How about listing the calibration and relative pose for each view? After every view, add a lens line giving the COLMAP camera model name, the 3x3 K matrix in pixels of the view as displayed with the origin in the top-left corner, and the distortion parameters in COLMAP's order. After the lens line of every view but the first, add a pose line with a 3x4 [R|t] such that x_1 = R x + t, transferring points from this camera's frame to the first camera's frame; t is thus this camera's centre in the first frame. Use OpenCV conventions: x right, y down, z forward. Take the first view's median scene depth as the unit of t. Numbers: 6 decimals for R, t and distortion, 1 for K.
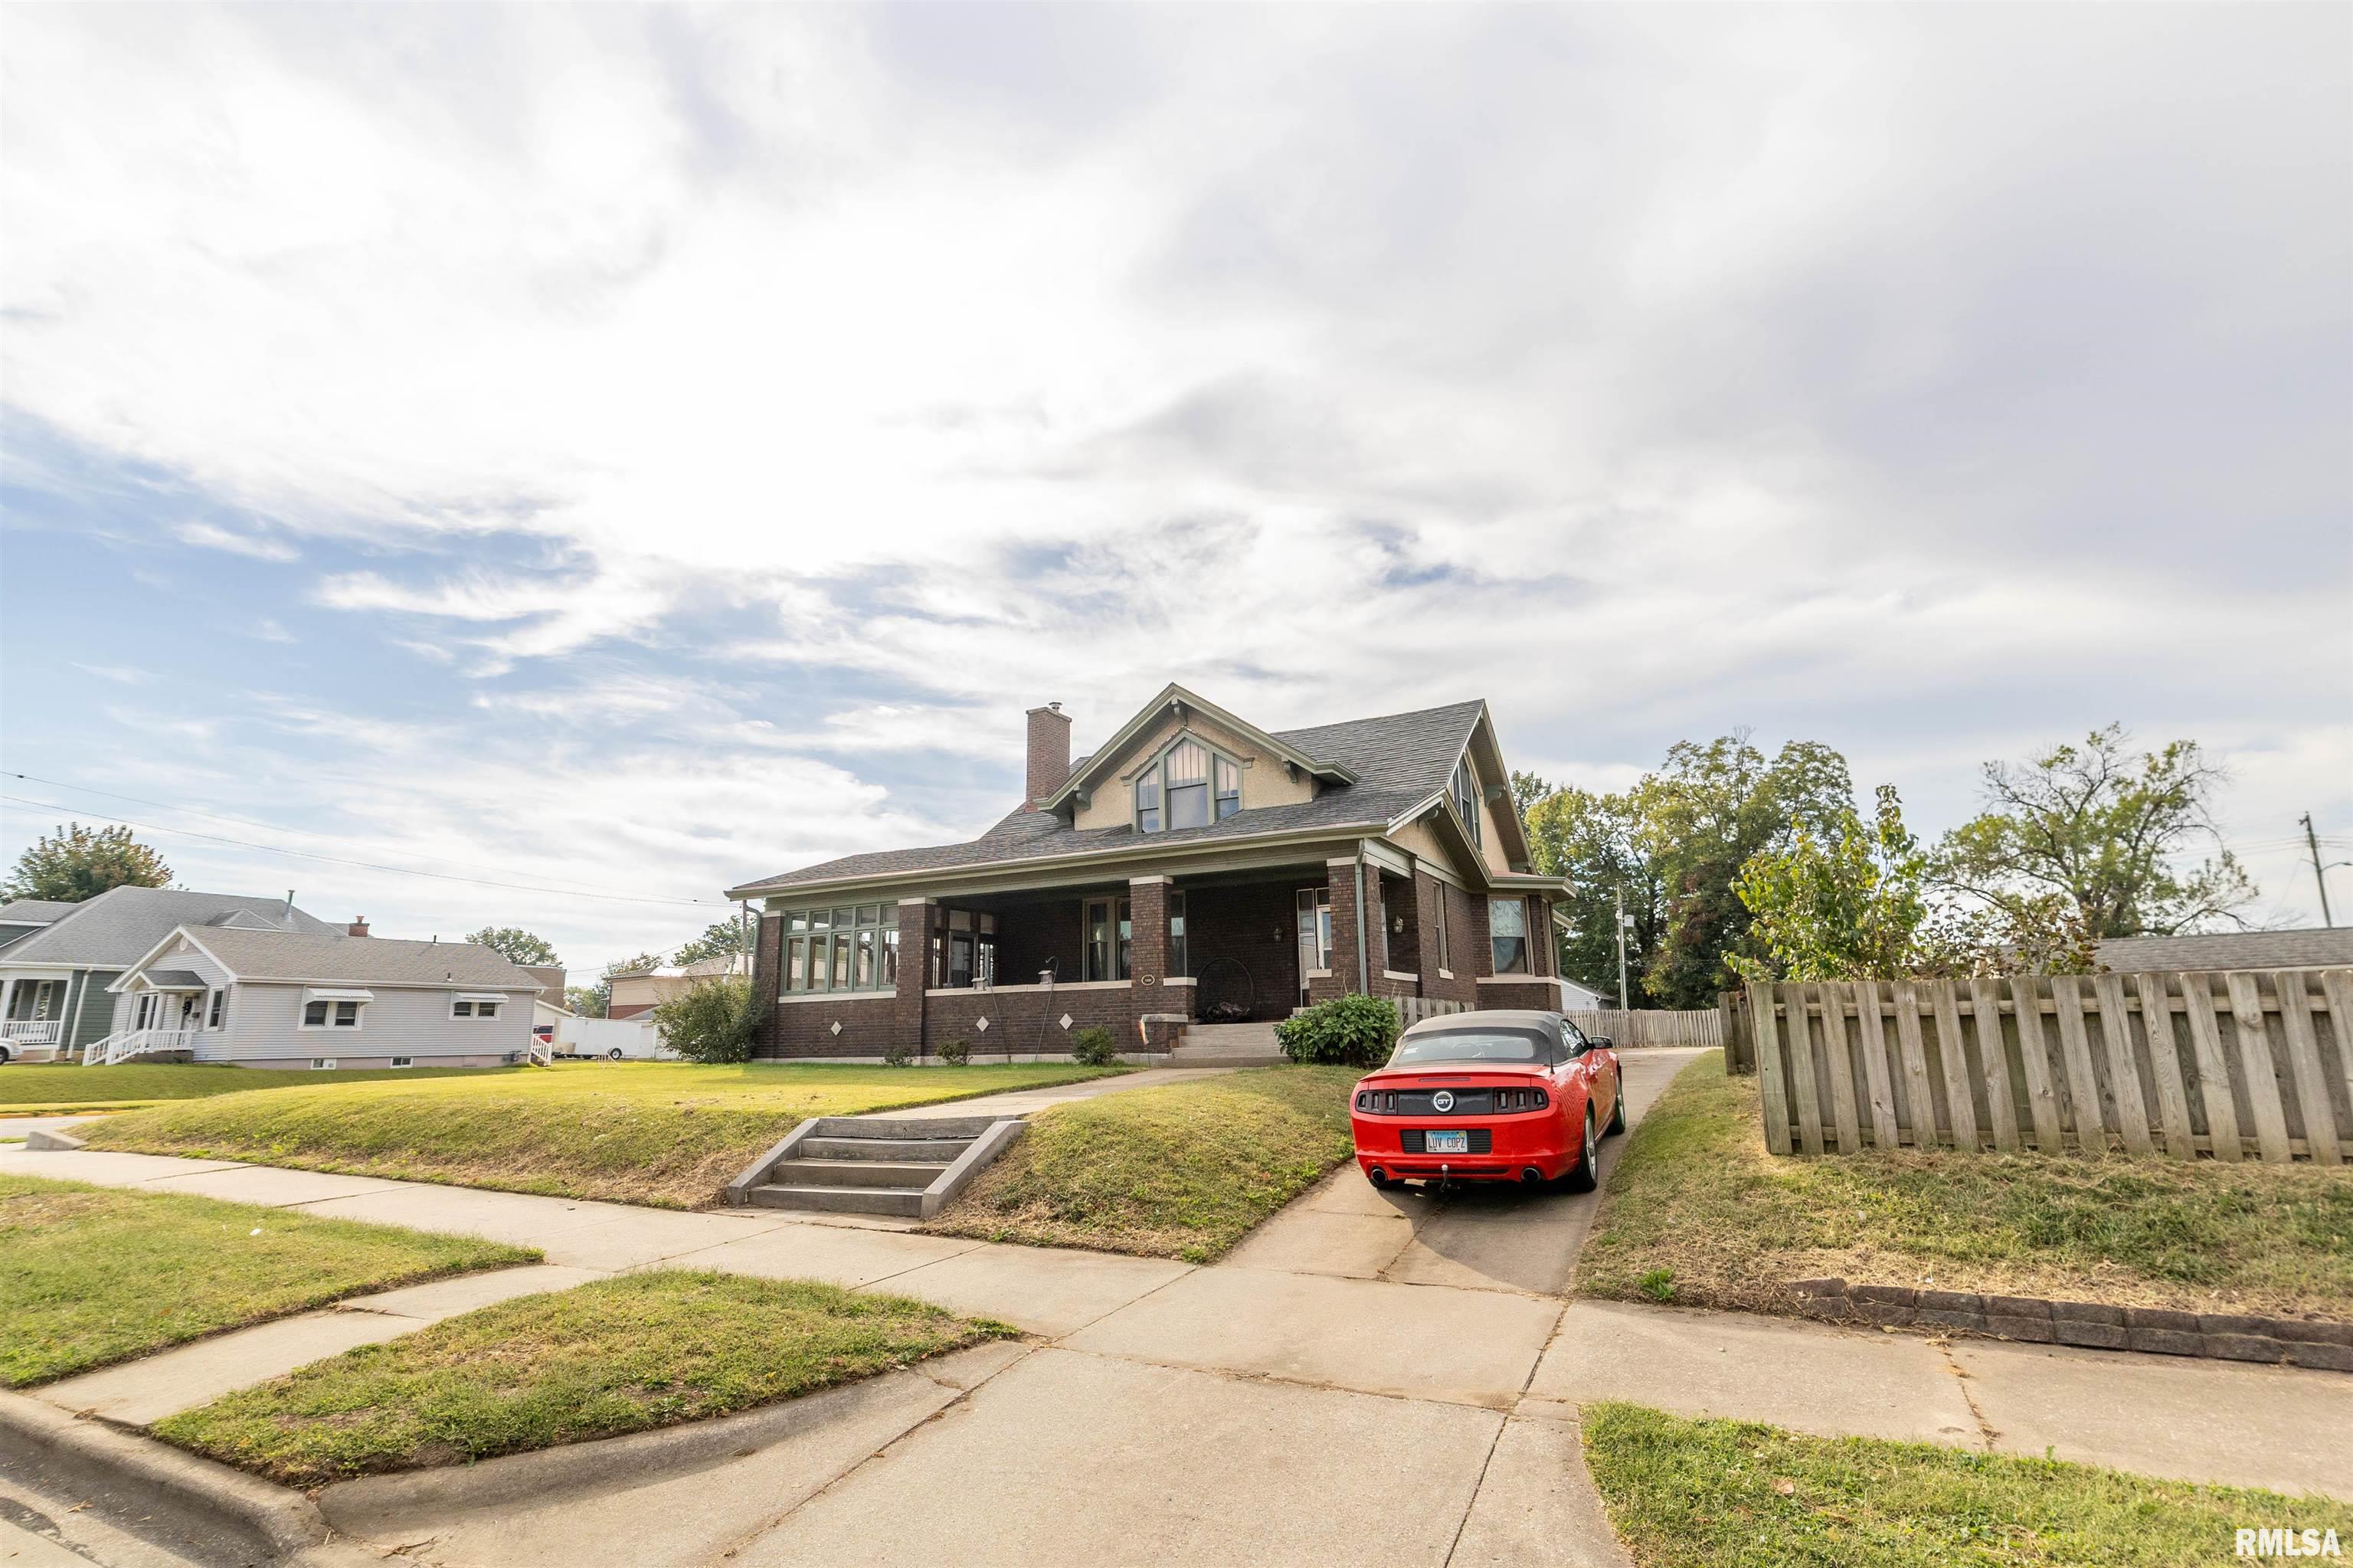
lens RADIAL K [[1063.6, 0, 1174.4], [0, 1063.6, 827.5], [0, 0, 1]] dist [-0.011735, -0.000298]
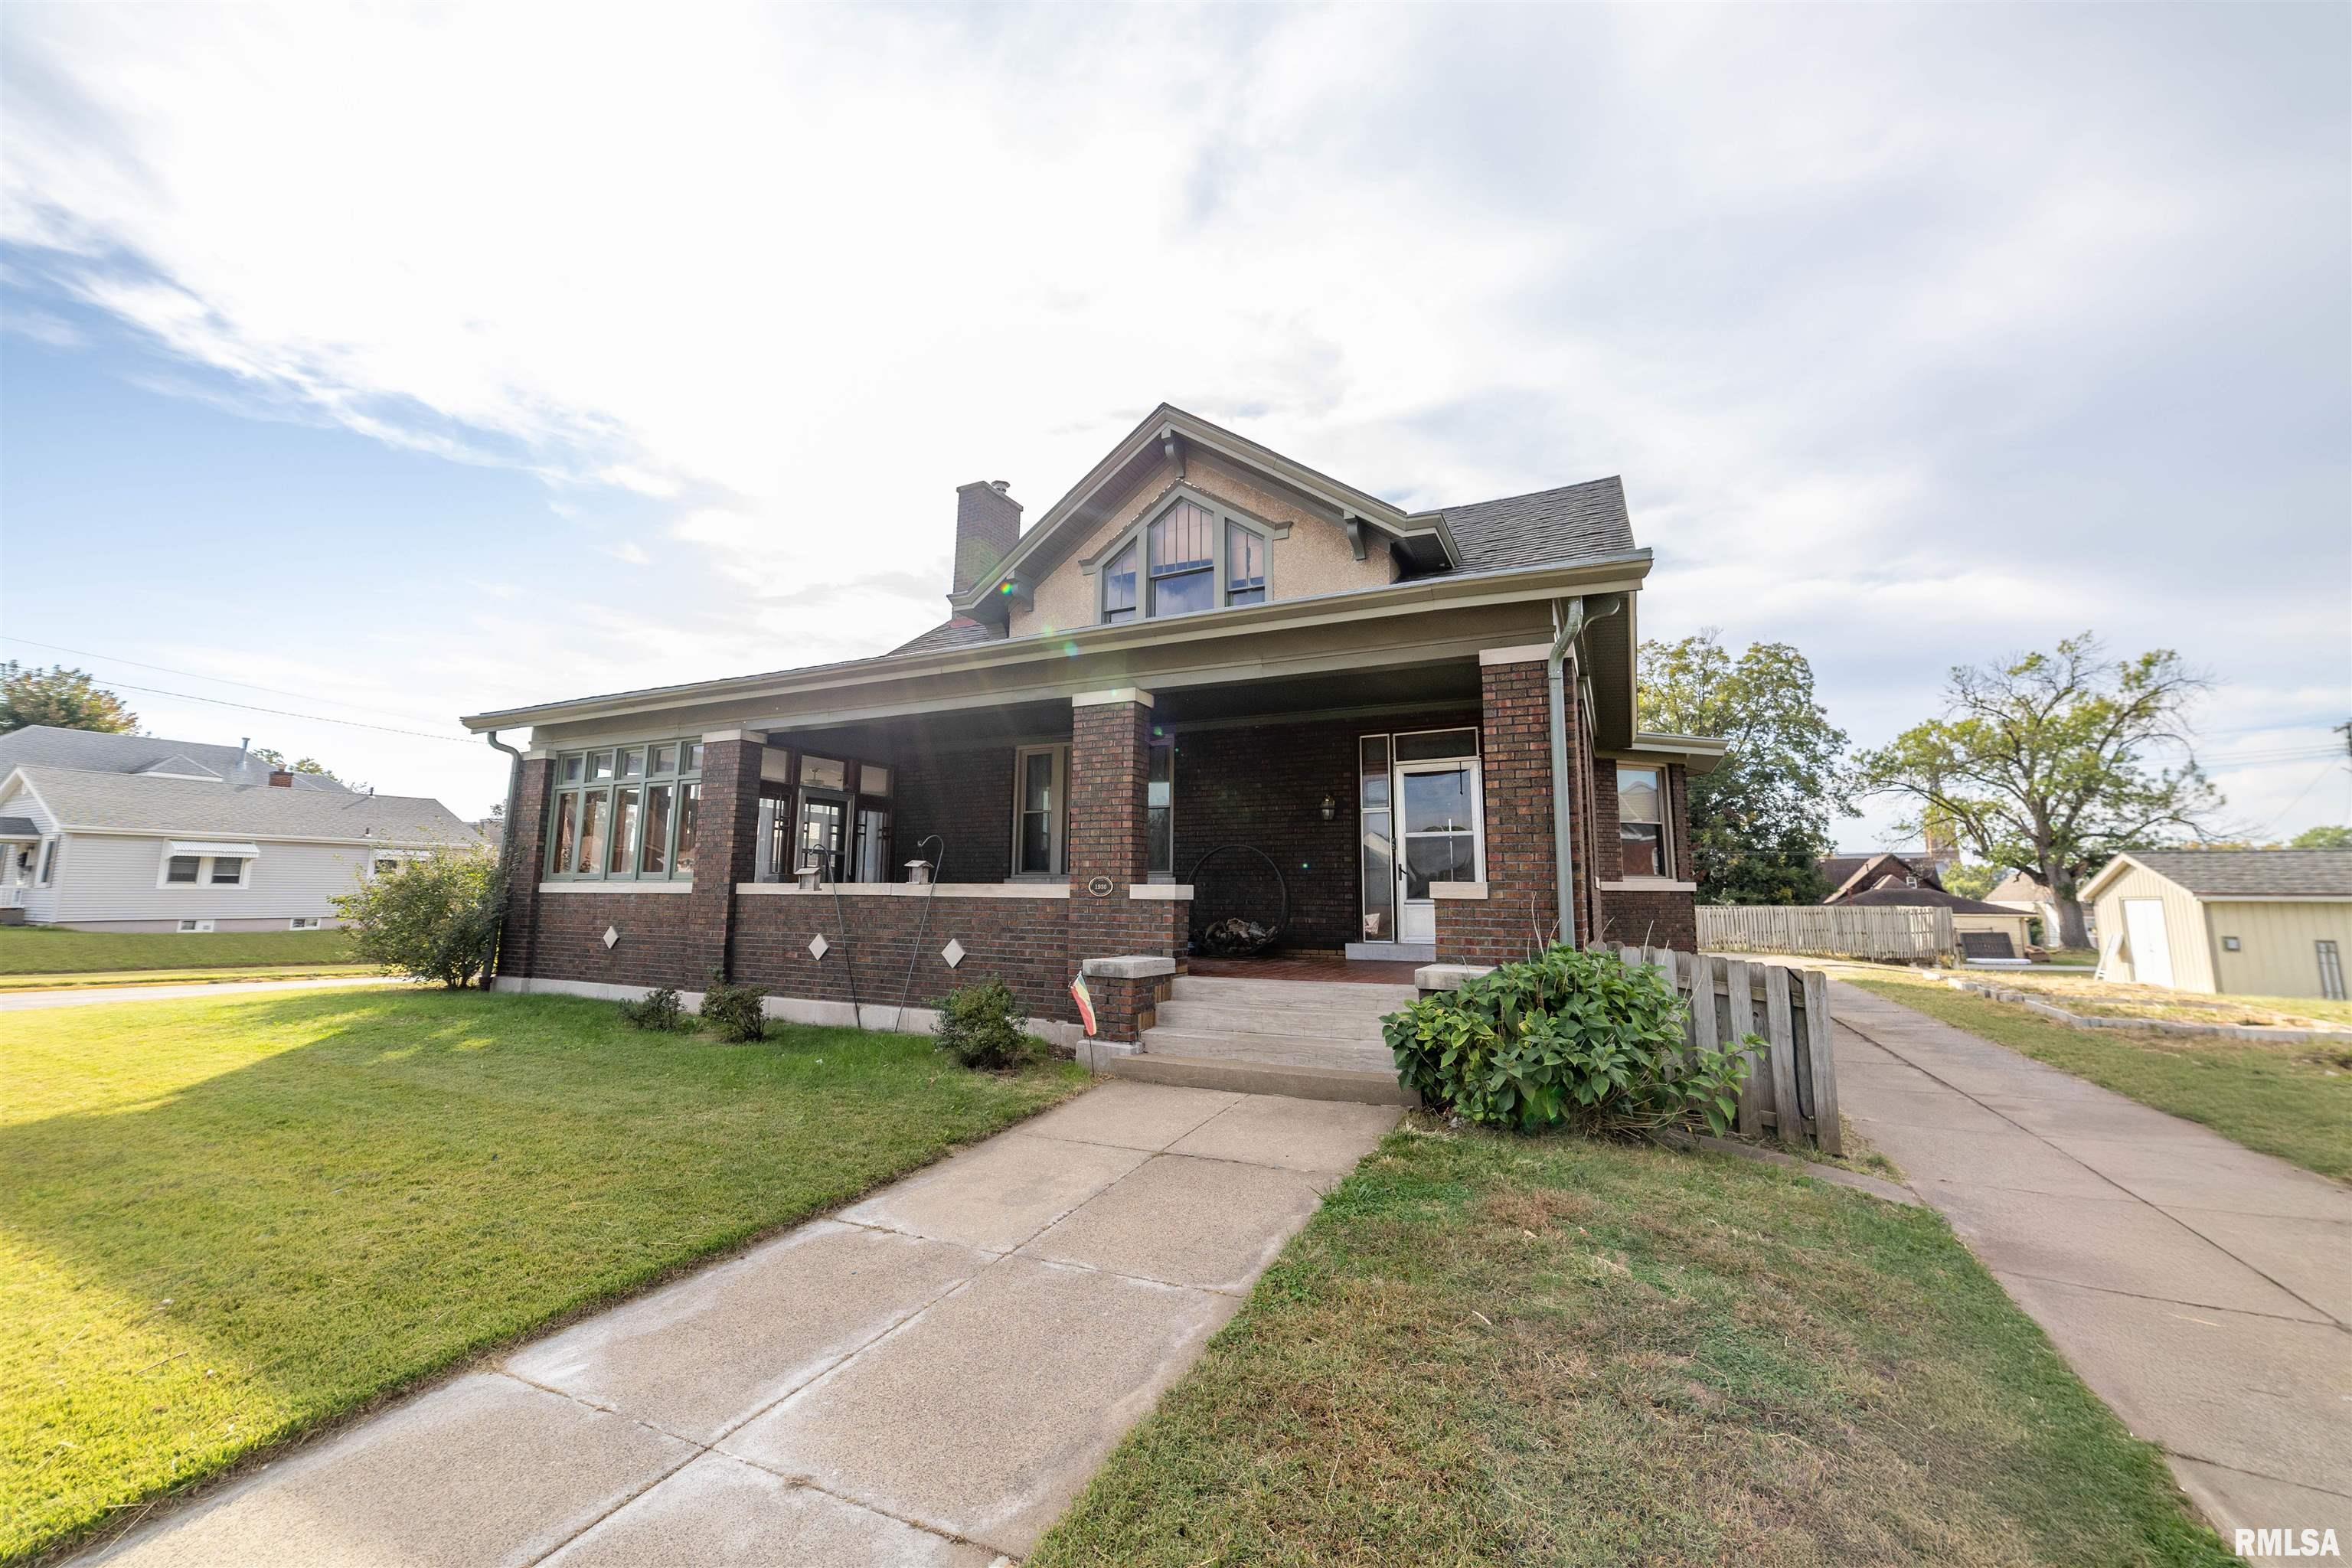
lens RADIAL K [[850.7, 0, 1171.9], [0, 850.7, 782.2], [0, 0, 1]] dist [-0.000281, 0.000022]
pose [[0.999425, 0.030452, 0.014907, 0.001995], [-0.031359, 0.997397, 0.064931, 0.052392], [-0.012891, -0.065361, 0.997778, 0.476962]]
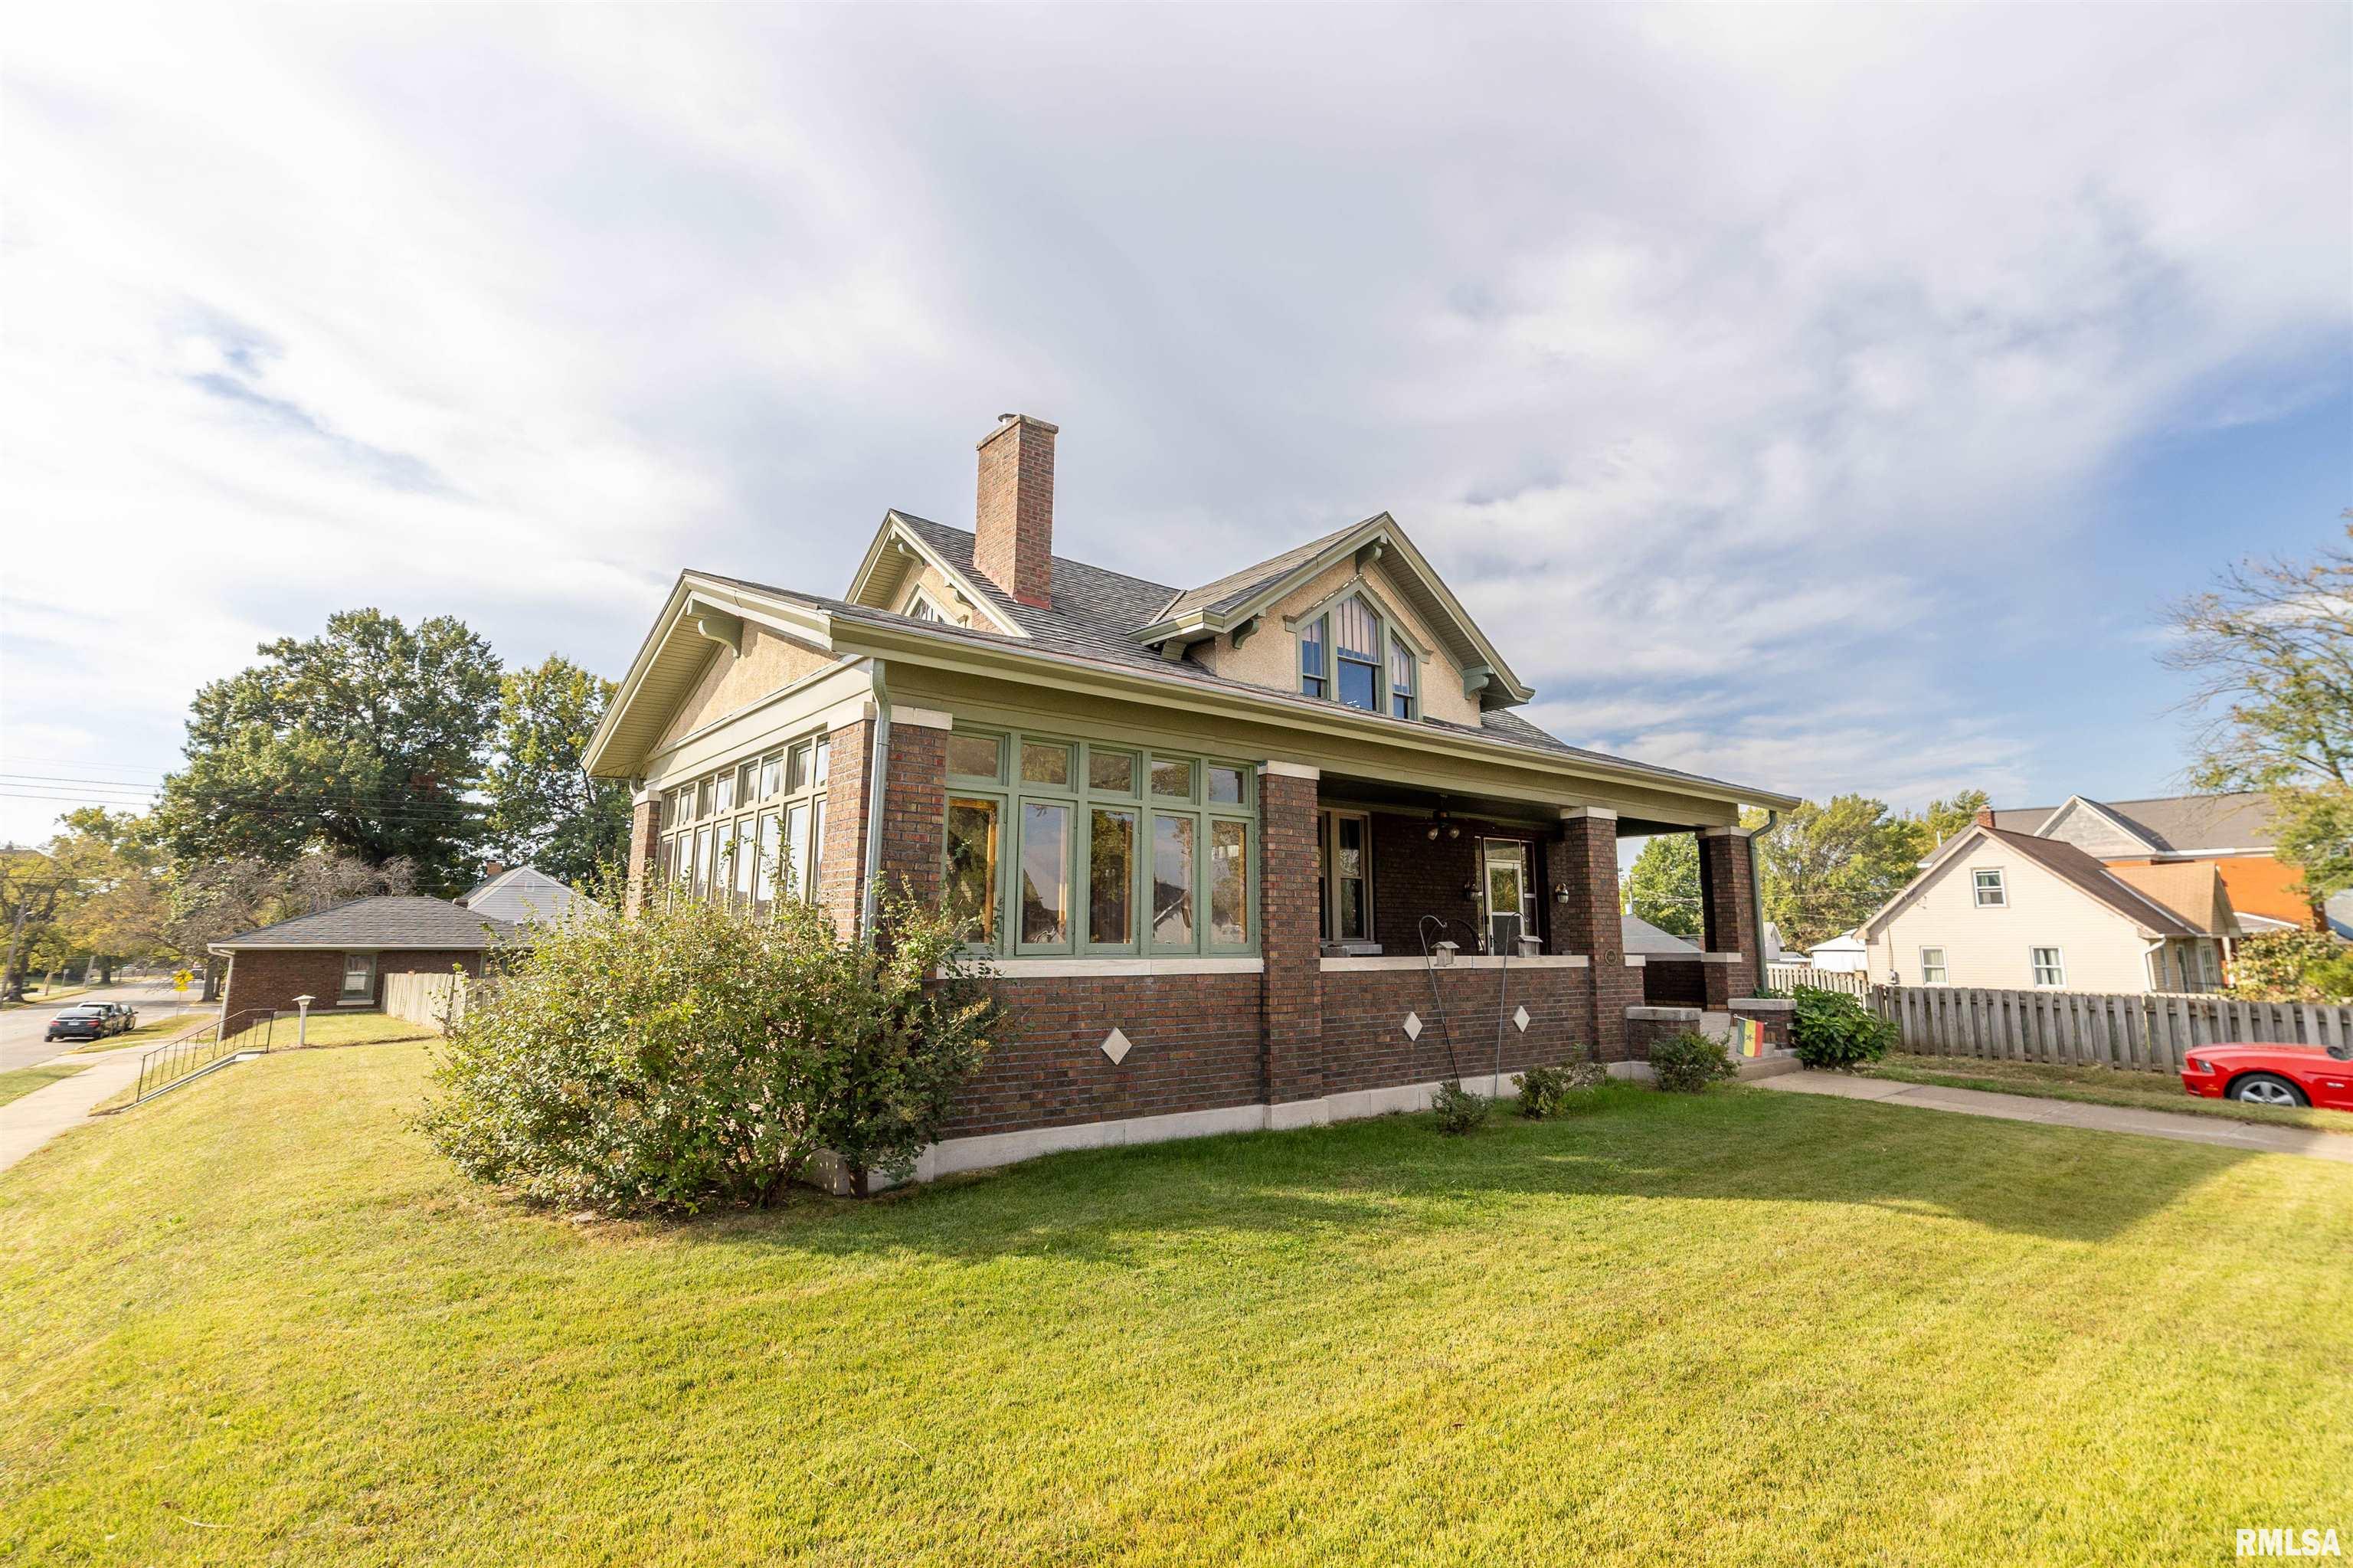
lens RADIAL K [[1131.3, 0, 1176.1], [0, 1131.3, 782.2], [0, 0, 1]] dist [-0.048533, 0.000015]
pose [[0.426329, 0.157962, 0.890669, -0.665240], [-0.175299, 0.980396, -0.089966, 0.120324], [-0.887420, -0.117779, 0.445661, 0.764998]]
